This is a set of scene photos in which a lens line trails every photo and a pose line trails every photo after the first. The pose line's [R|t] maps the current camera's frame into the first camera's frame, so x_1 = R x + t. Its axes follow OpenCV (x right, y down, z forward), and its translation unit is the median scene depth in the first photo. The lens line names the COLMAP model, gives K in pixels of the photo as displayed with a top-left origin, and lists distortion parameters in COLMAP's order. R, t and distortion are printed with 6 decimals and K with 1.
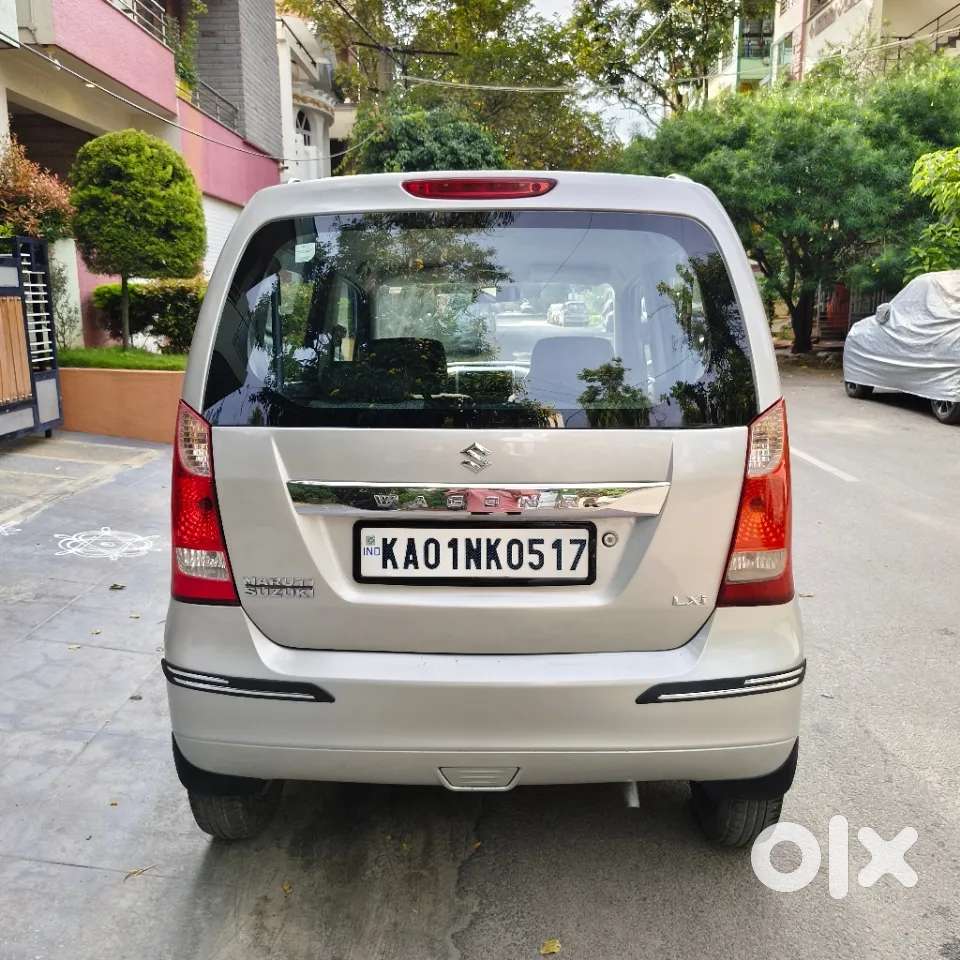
lens RADIAL K [[895.9, 0, 486.1], [0, 895.9, 478.5], [0, 0, 1]] dist [0.014632, 0.006158]
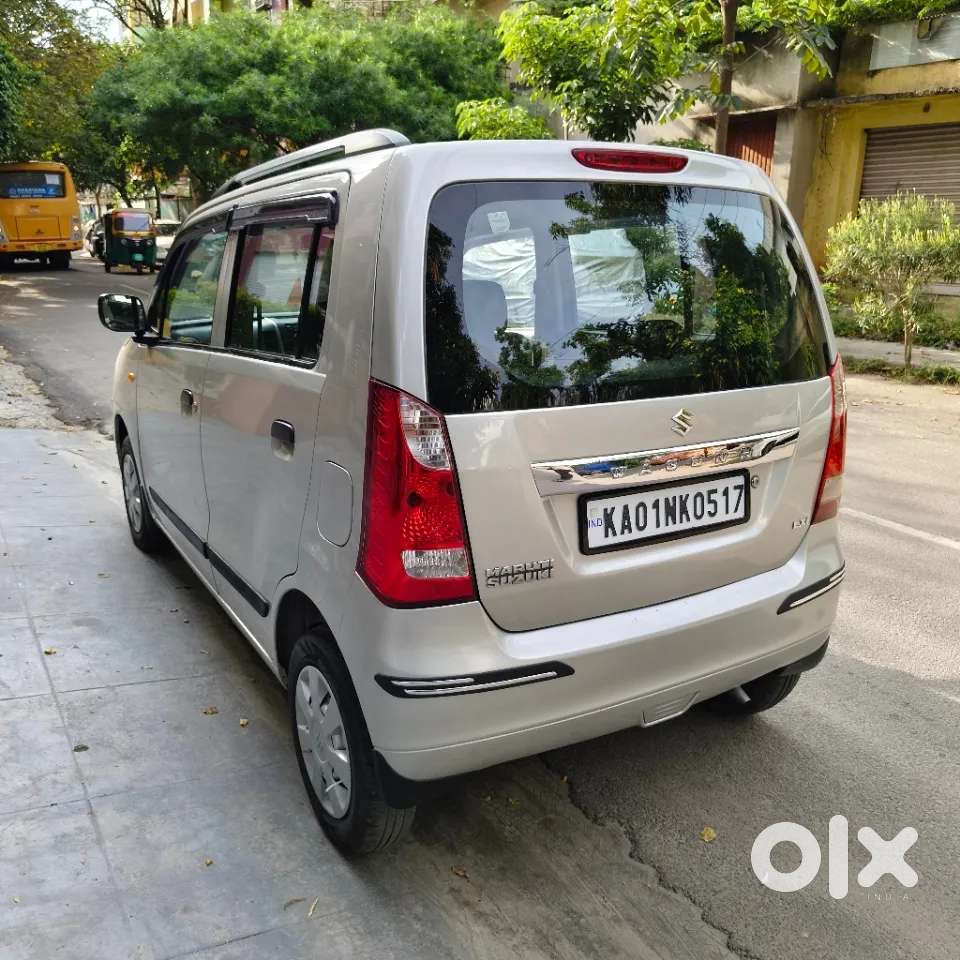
lens RADIAL K [[895.9, 0, 486.1], [0, 895.9, 478.5], [0, 0, 1]] dist [0.014632, 0.006158]
pose [[0.848466, -0.127416, 0.513683, -0.750494], [0.086559, 0.990927, 0.102821, -0.085453], [-0.522123, -0.042777, 0.851797, 0.189868]]
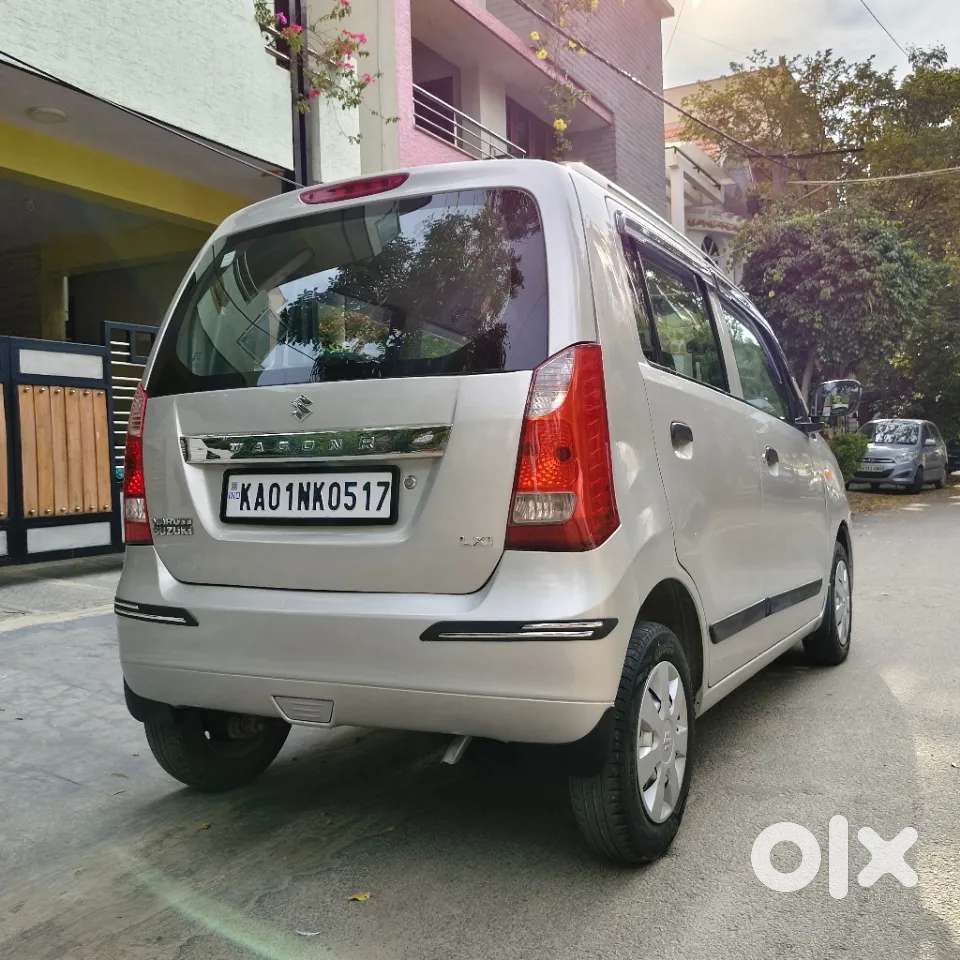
lens RADIAL K [[1026.9, 0, 480.0], [0, 1026.9, 480.0], [0, 0, 1]] dist [0.035450, -0.000653]
pose [[0.888006, -0.016028, -0.459552, 0.761803], [-0.063335, 0.985604, -0.156760, 0.248303], [0.455449, 0.168310, 0.874207, -0.022874]]
